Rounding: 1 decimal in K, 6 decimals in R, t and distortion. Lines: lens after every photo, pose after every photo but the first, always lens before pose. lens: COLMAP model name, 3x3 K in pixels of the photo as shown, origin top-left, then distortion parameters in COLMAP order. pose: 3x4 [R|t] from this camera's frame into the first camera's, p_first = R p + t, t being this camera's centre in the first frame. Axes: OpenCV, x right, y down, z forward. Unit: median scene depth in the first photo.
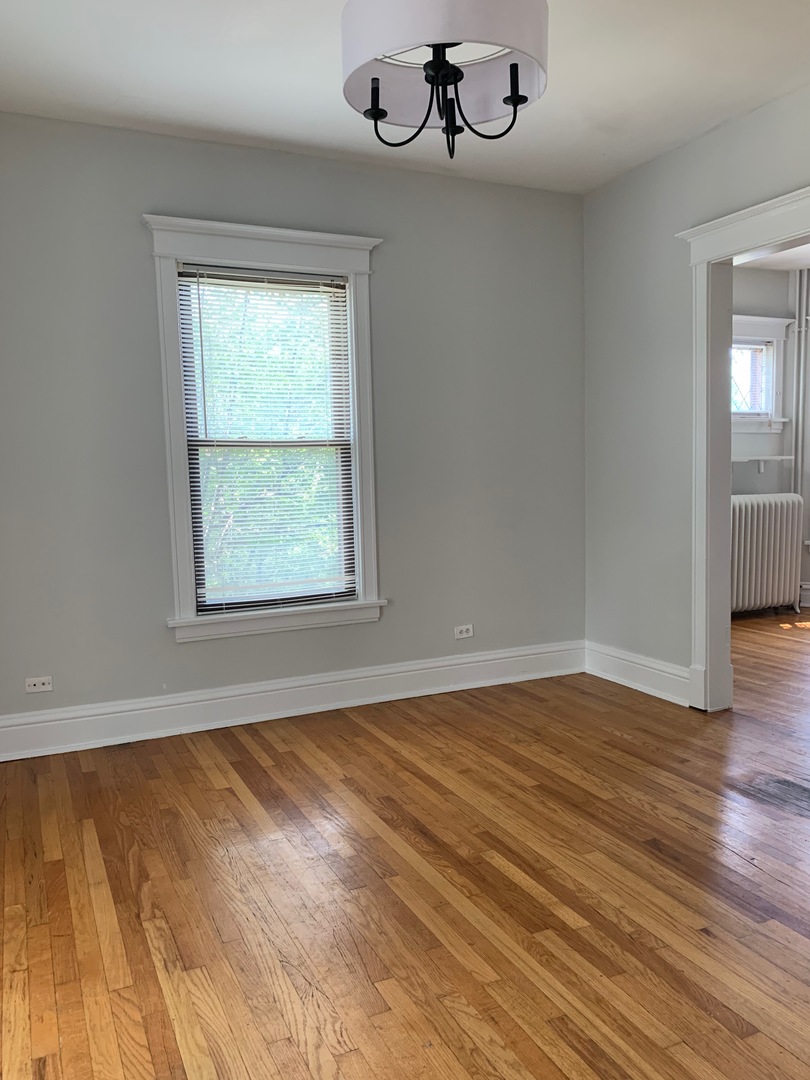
lens RADIAL K [[832.2, 0, 408.2], [0, 832.2, 538.8], [0, 0, 1]] dist [-0.001590, -0.007947]
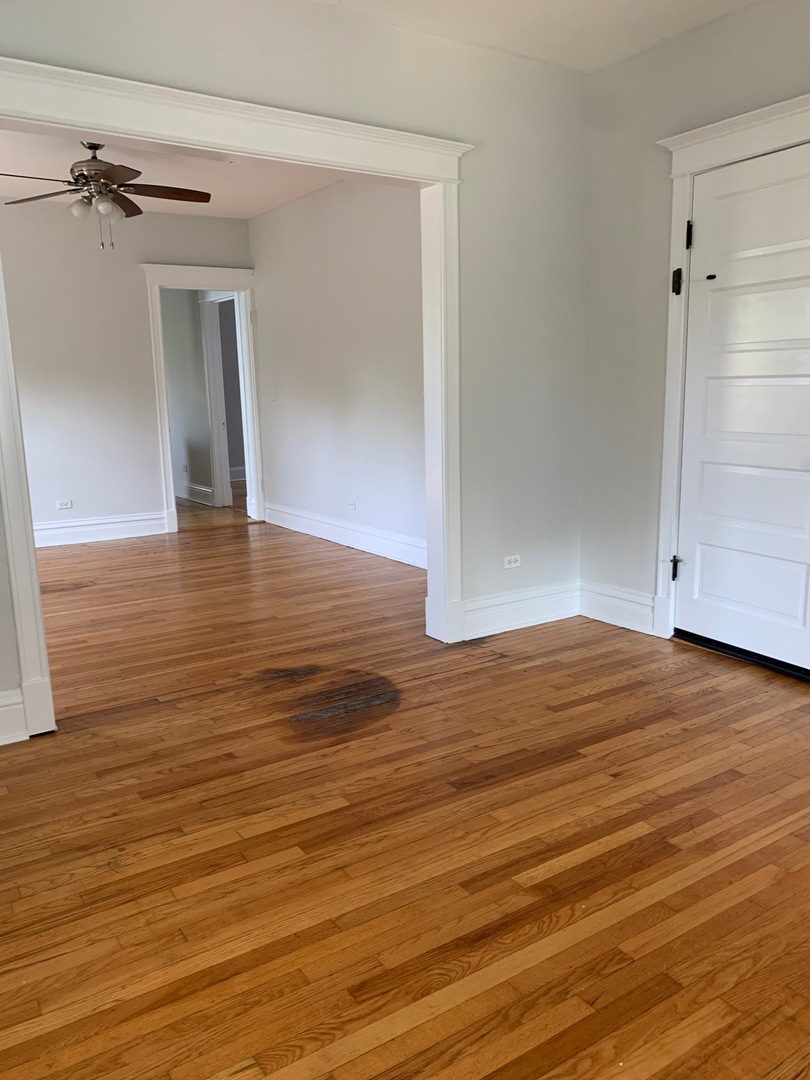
lens RADIAL K [[832.2, 0, 397.8], [0, 832.2, 542.9], [0, 0, 1]] dist [-0.001590, -0.007947]
pose [[-0.120206, -0.160872, 0.979628, -0.251563], [0.113671, 0.978063, 0.174563, -0.036654], [-0.986220, 0.132339, -0.099283, 0.471436]]
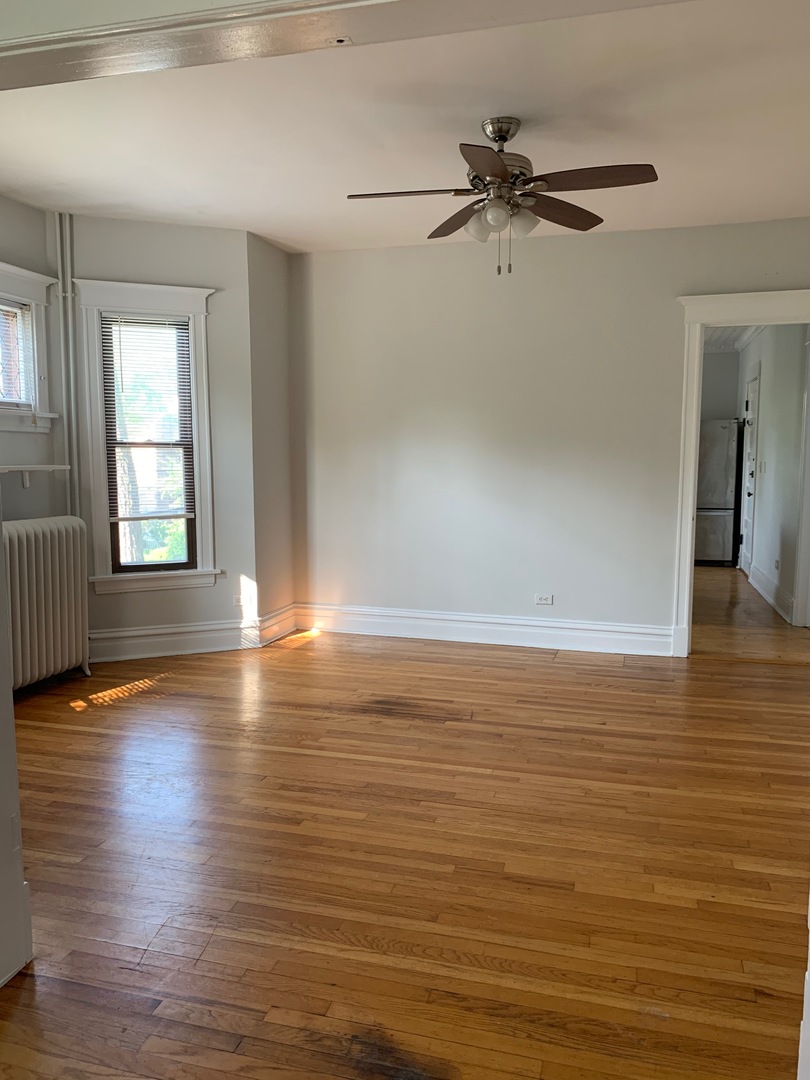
lens RADIAL K [[832.2, 0, 396.7], [0, 832.2, 550.6], [0, 0, 1]] dist [-0.001590, -0.007947]
pose [[0.666189, -0.063203, 0.743100, 0.110012], [0.050040, 0.997945, 0.040018, -0.041195], [-0.744103, 0.010525, 0.667982, 0.307954]]
